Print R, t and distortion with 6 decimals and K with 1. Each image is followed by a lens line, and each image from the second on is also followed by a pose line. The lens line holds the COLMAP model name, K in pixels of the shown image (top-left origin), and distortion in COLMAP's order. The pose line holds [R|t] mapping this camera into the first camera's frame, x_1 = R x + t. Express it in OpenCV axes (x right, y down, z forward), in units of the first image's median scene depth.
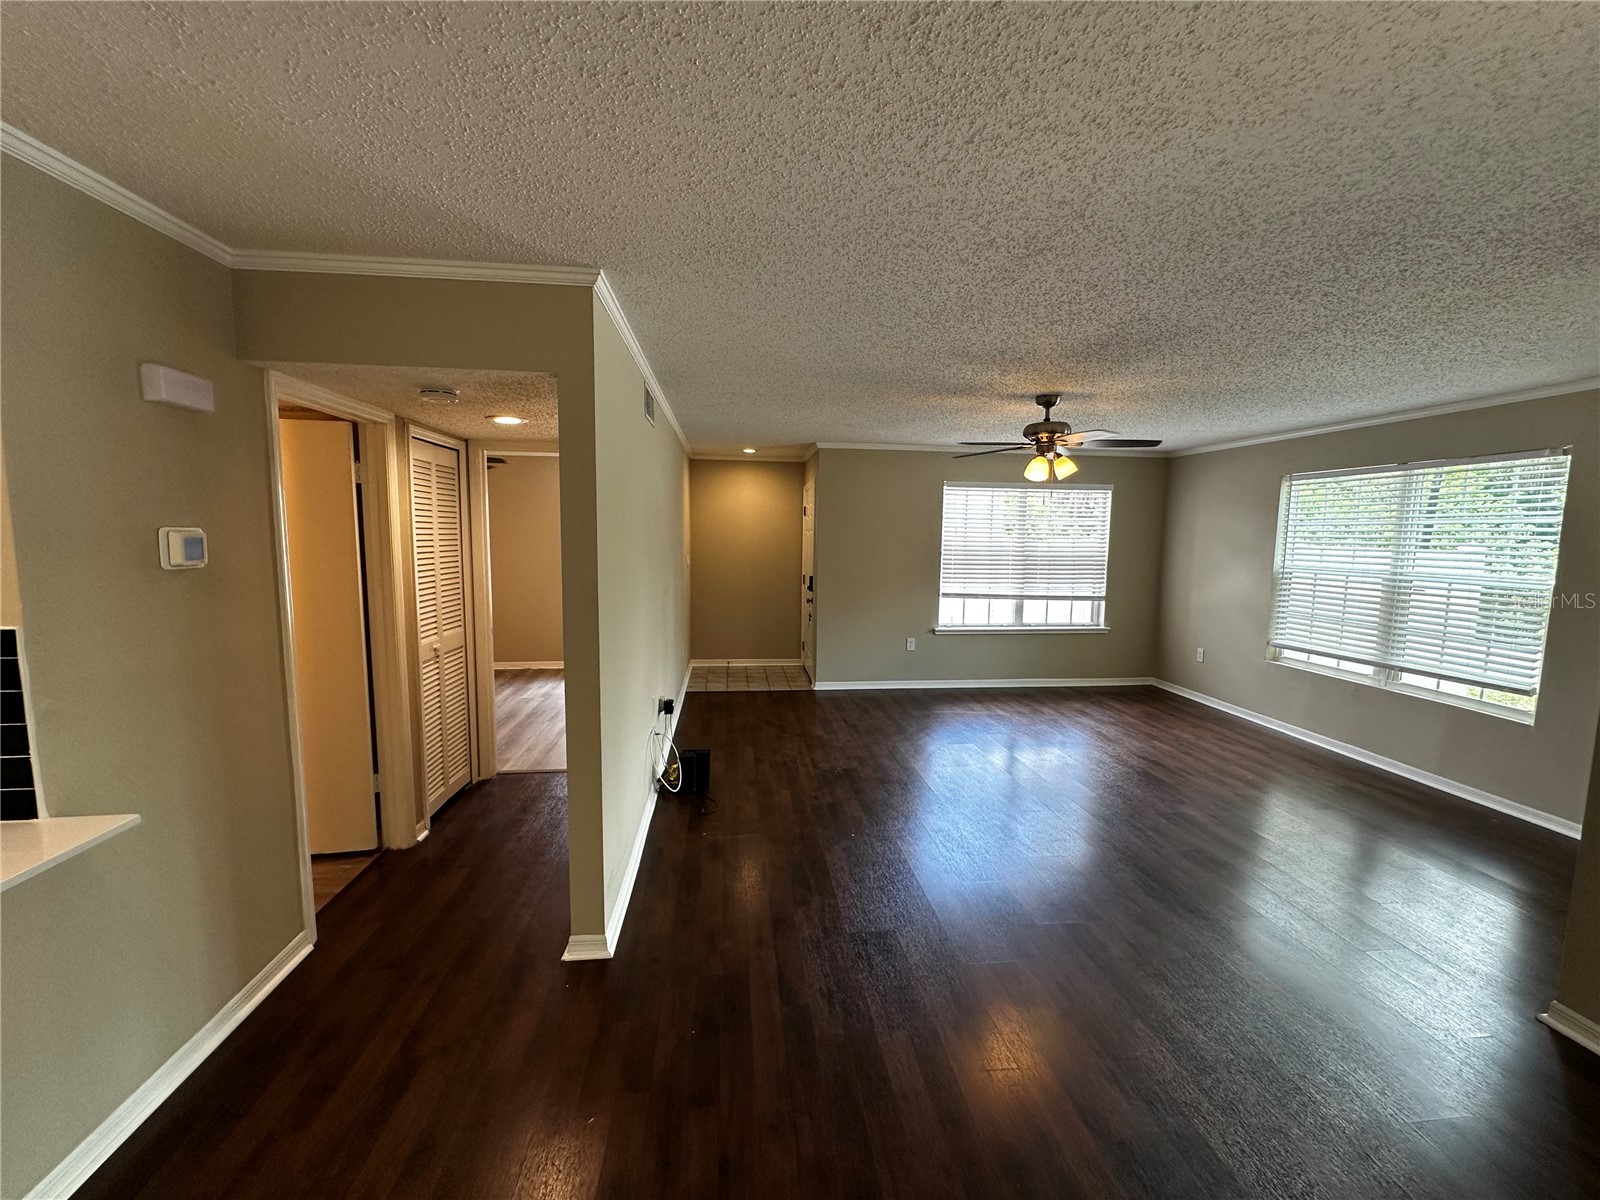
lens RADIAL K [[642.0, 0, 800.2], [0, 642.0, 599.7], [0, 0, 1]] dist [-0.000705, -0.000093]
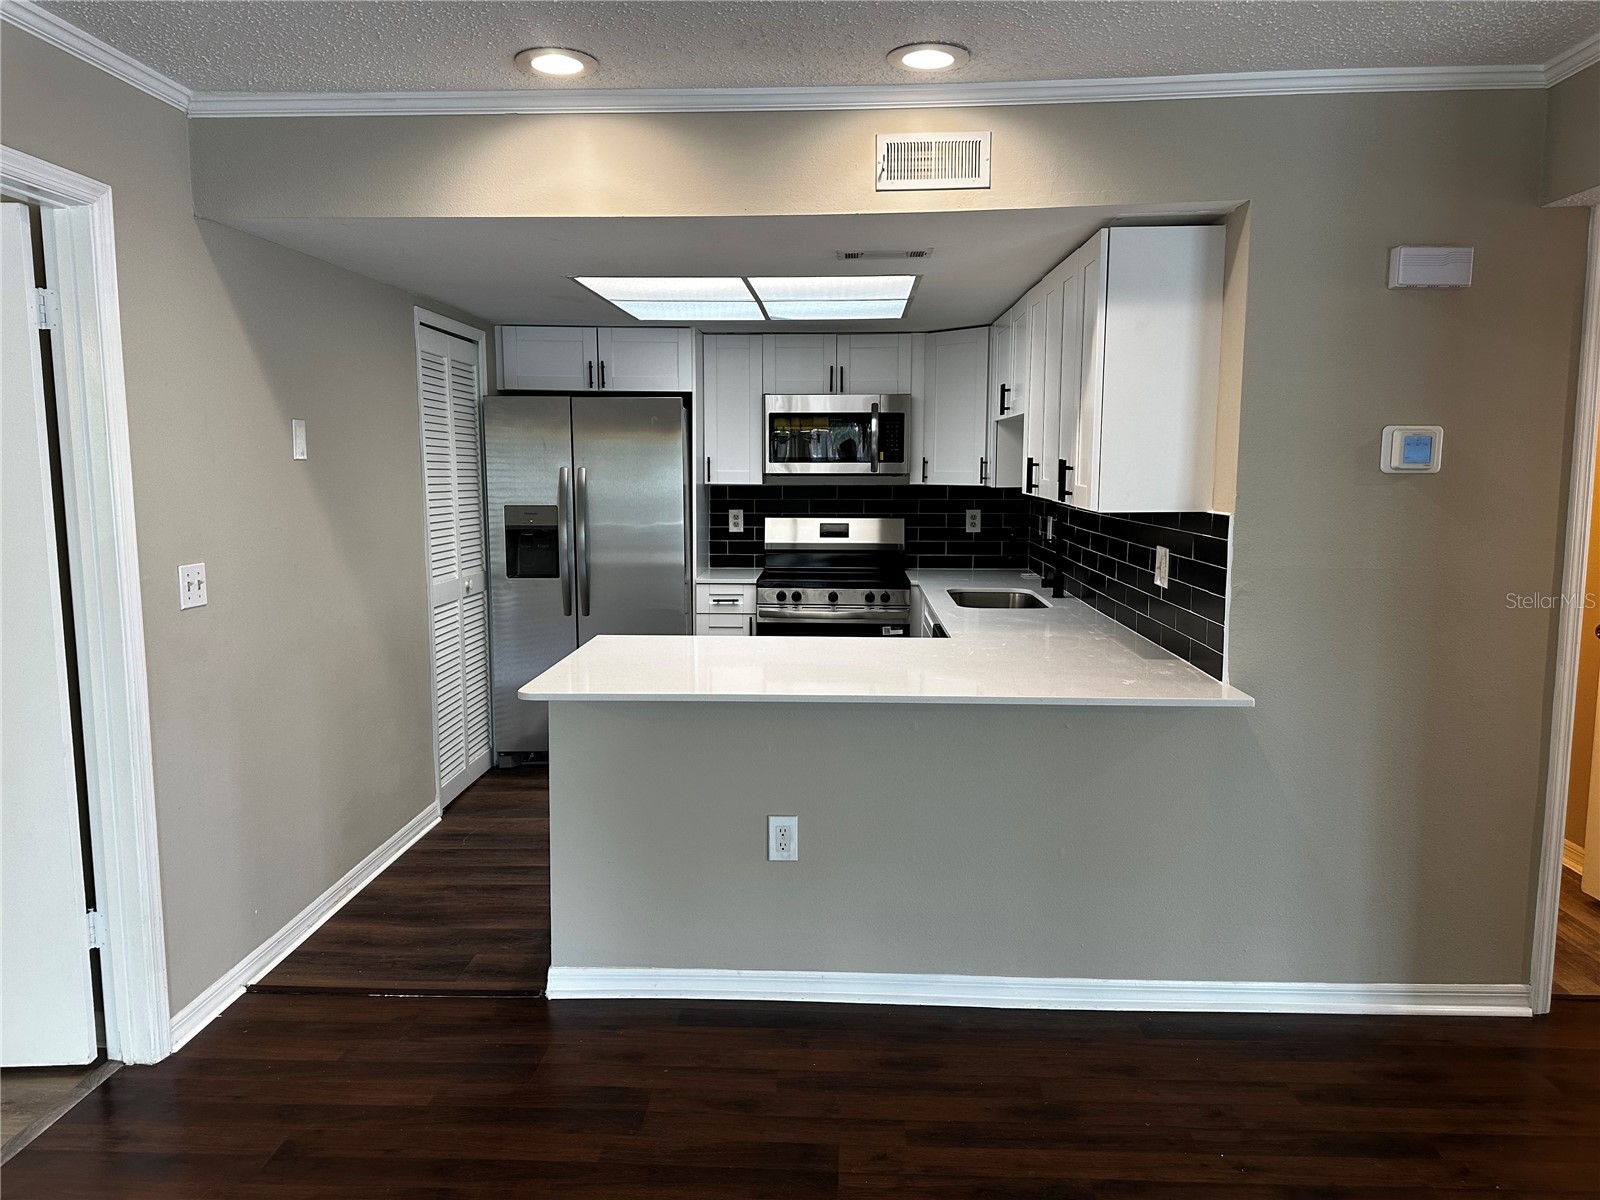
lens RADIAL K [[1124.2, 0, 800.0], [0, 1124.2, 598.8], [0, 0, 1]] dist [-0.008092, -0.003487]
pose [[-0.145615, 0.112854, -0.982884, 0.705138], [-0.104385, 0.986175, 0.128696, 0.011422], [0.983819, 0.121338, -0.131822, 0.406057]]
